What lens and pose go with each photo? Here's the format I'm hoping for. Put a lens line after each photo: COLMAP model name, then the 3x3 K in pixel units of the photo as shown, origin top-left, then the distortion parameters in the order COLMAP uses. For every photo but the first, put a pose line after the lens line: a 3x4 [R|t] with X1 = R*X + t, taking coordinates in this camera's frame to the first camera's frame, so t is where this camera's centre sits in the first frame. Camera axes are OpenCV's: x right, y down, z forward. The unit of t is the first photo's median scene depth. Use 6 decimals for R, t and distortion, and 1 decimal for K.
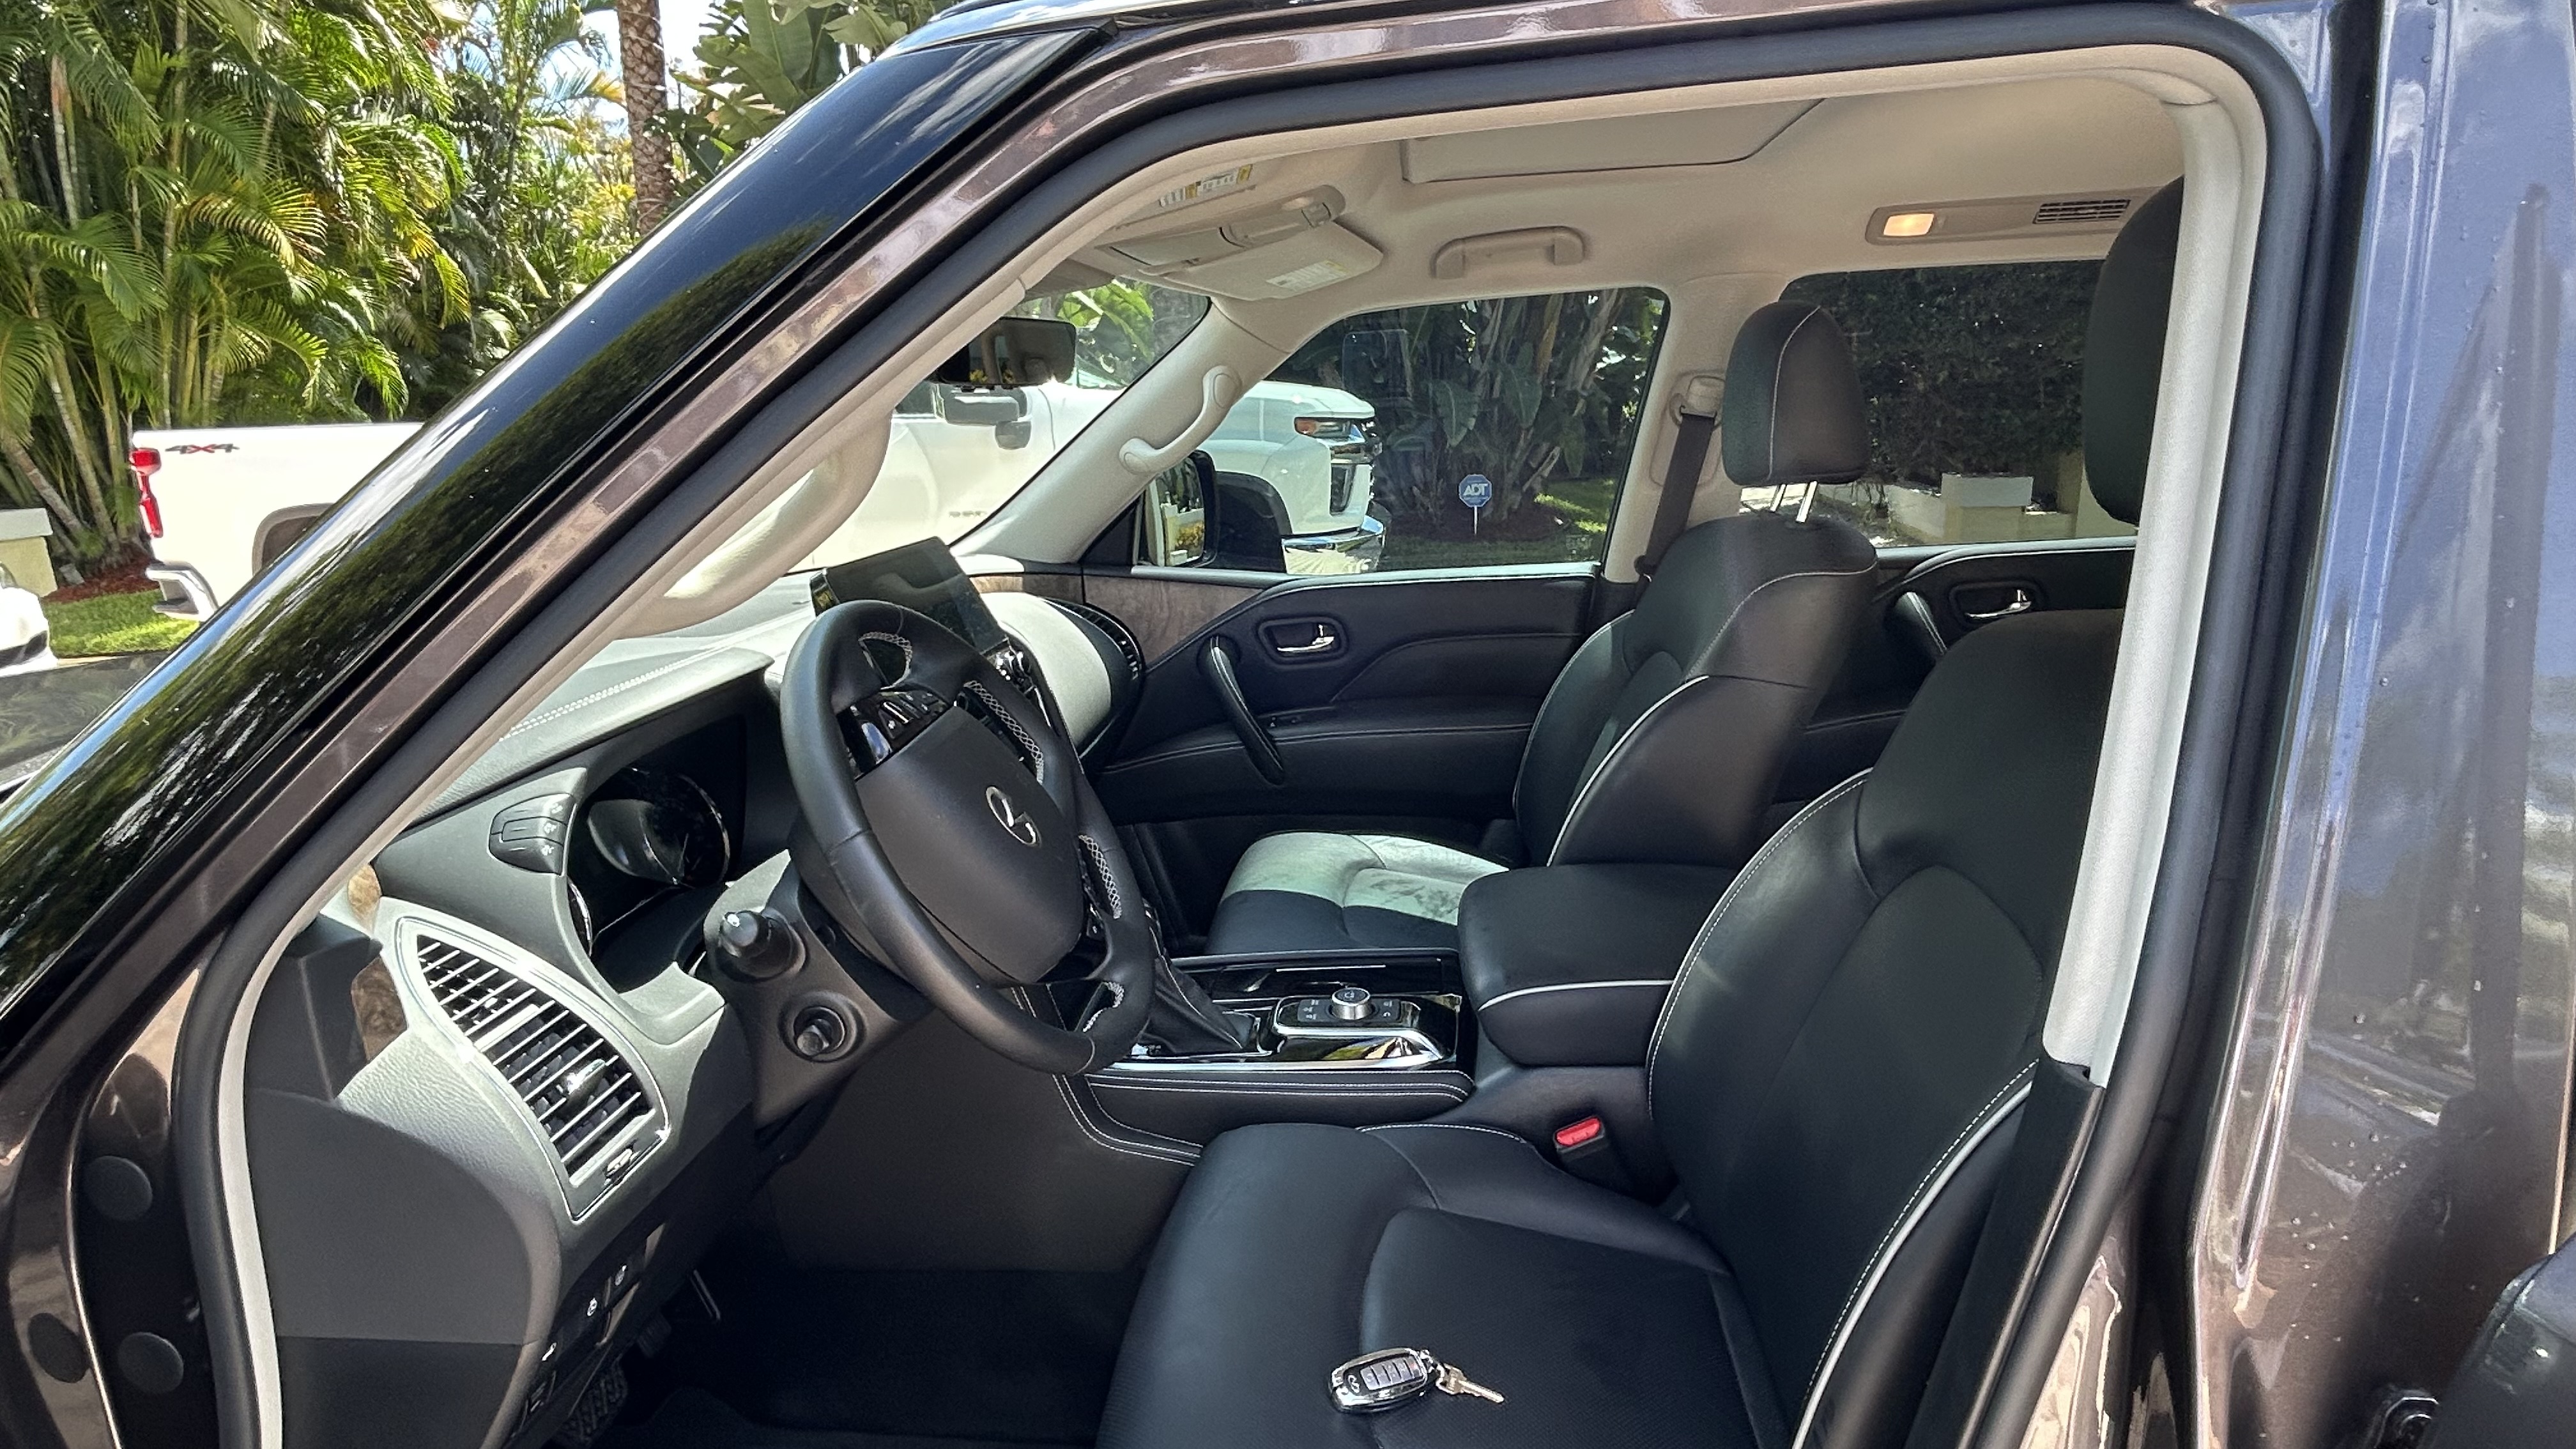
lens RADIAL K [[1372.5, 0, 1285.4], [0, 1372.5, 723.1], [0, 0, 1]] dist [-0.002252, 0.000083]
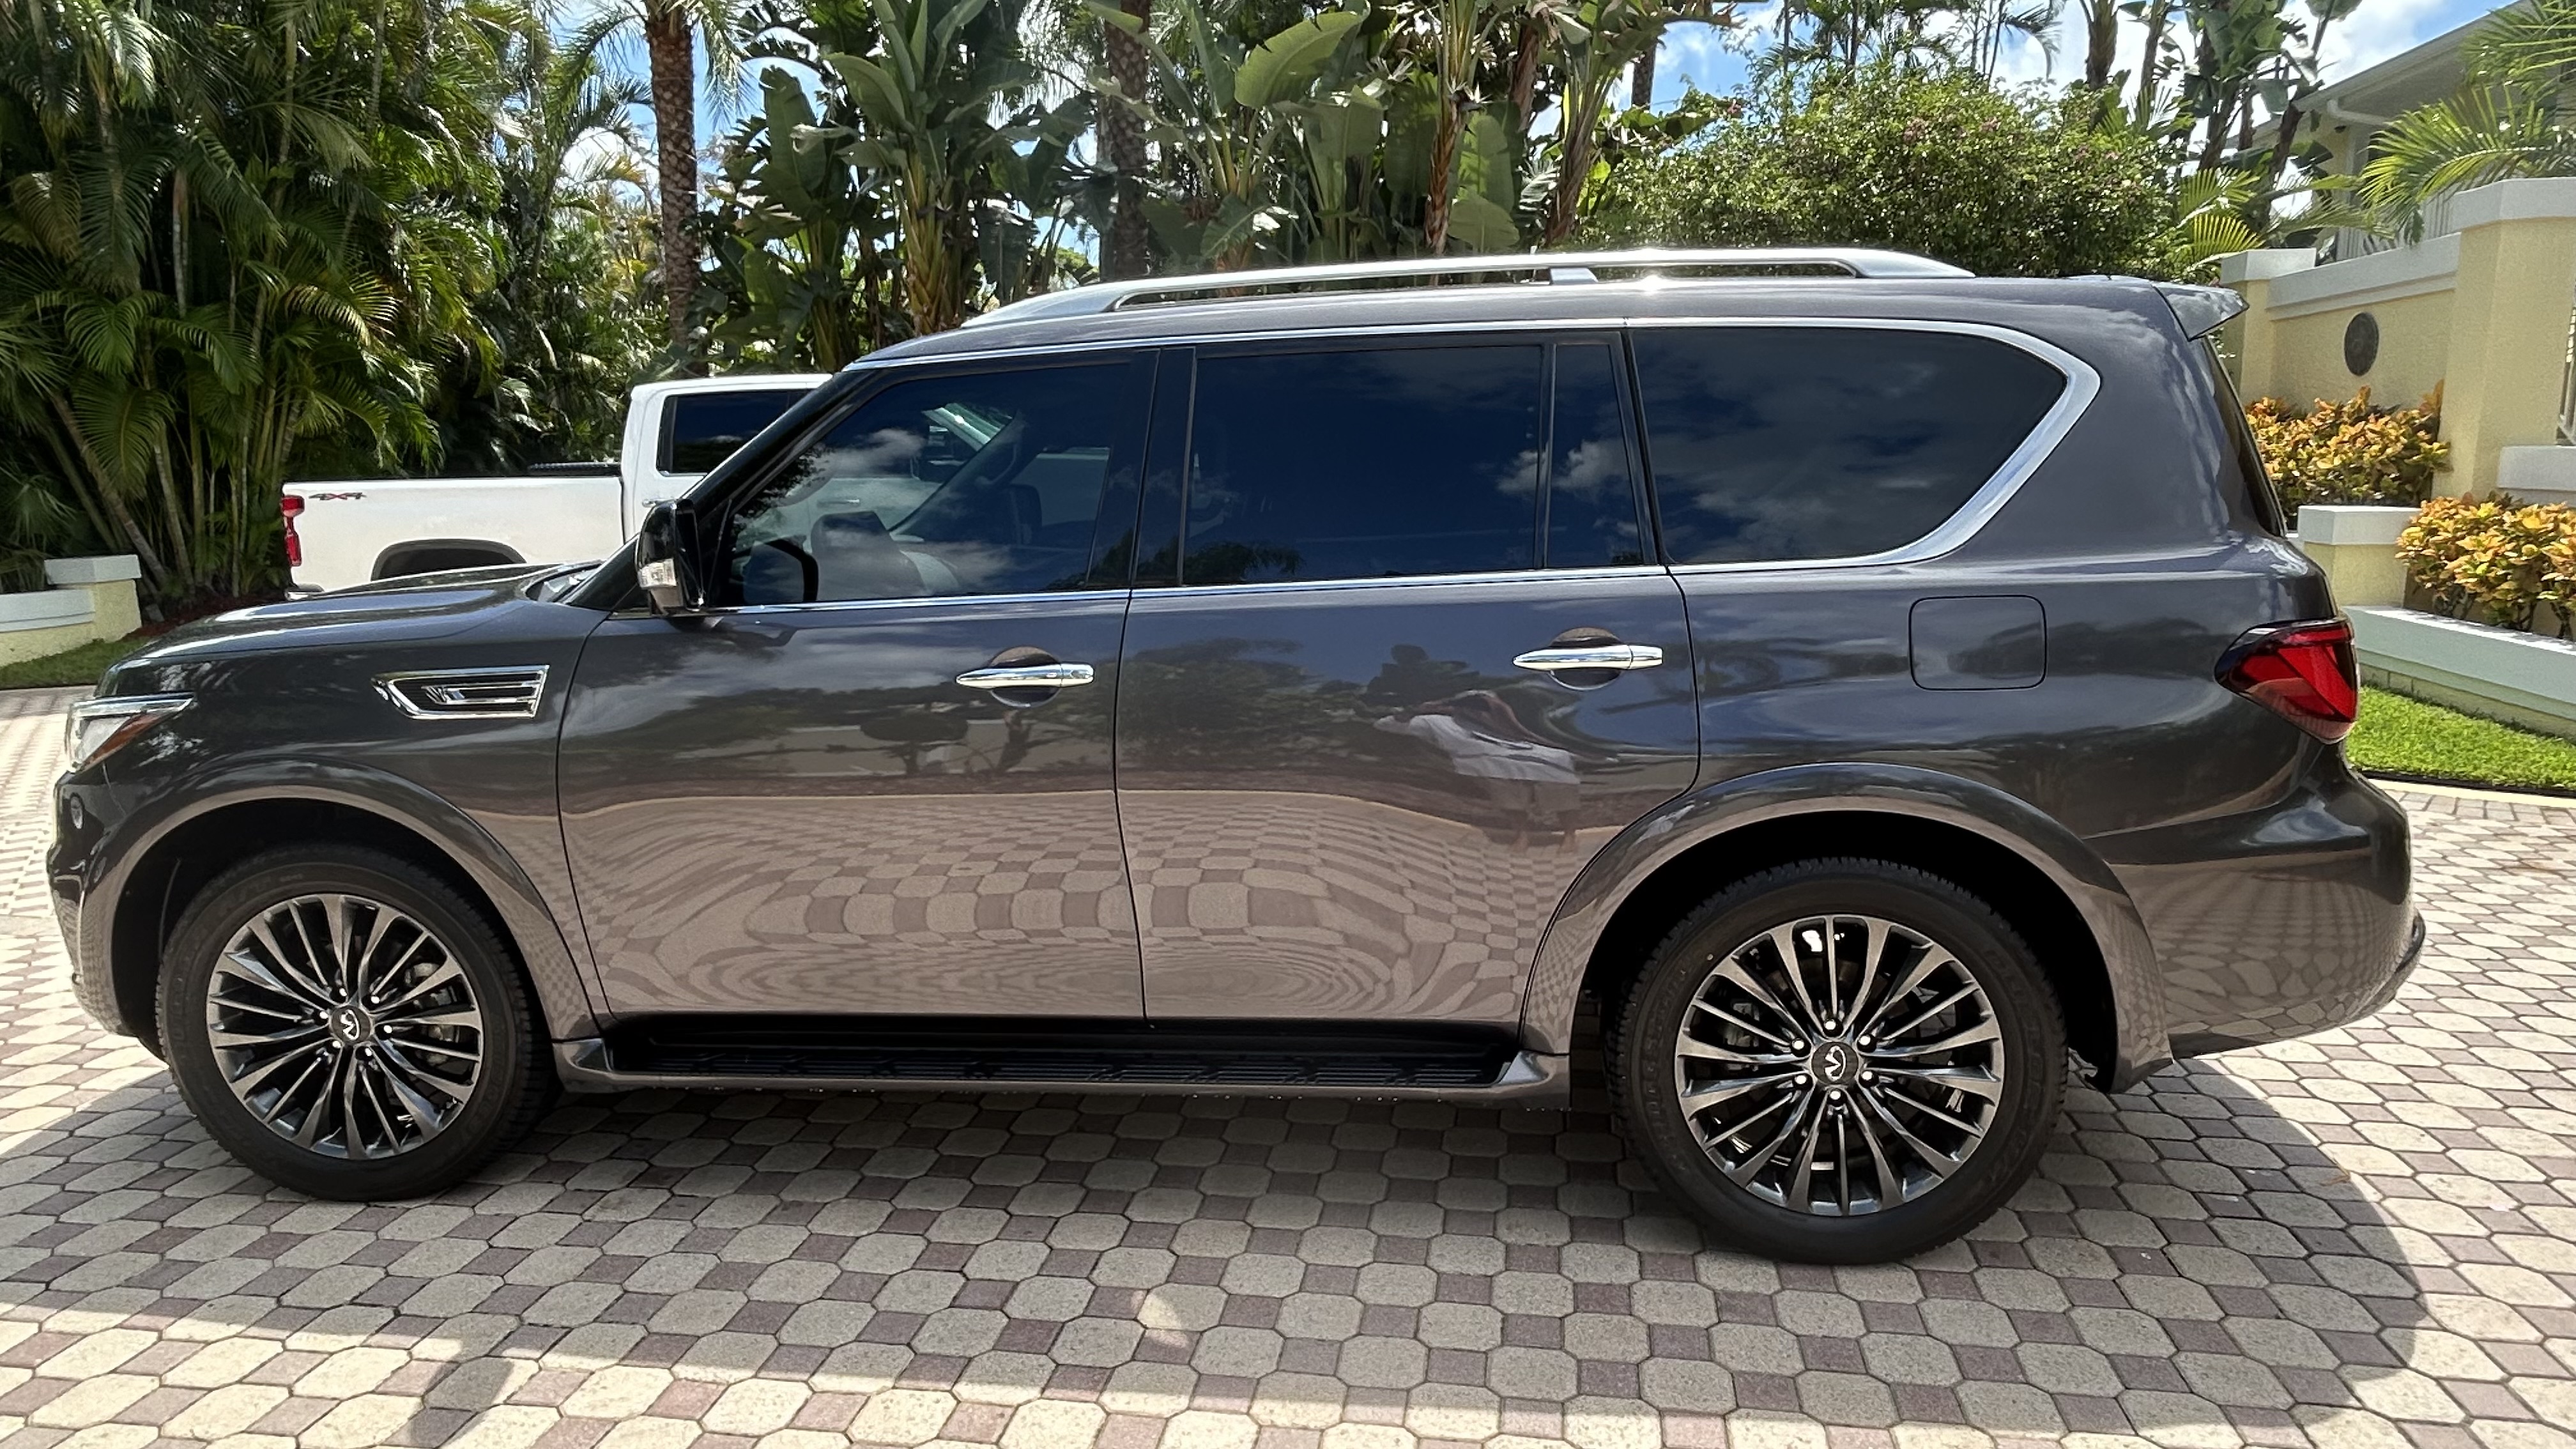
lens RADIAL K [[1564.5, 0, 1293.4], [0, 1564.5, 725.8], [0, 0, 1]] dist [0.010316, 0.000860]
pose [[0.999559, 0.009269, -0.028195, 0.084228], [-0.011251, 0.997414, -0.070983, 0.064854], [0.027464, 0.071269, 0.997079, -0.253774]]
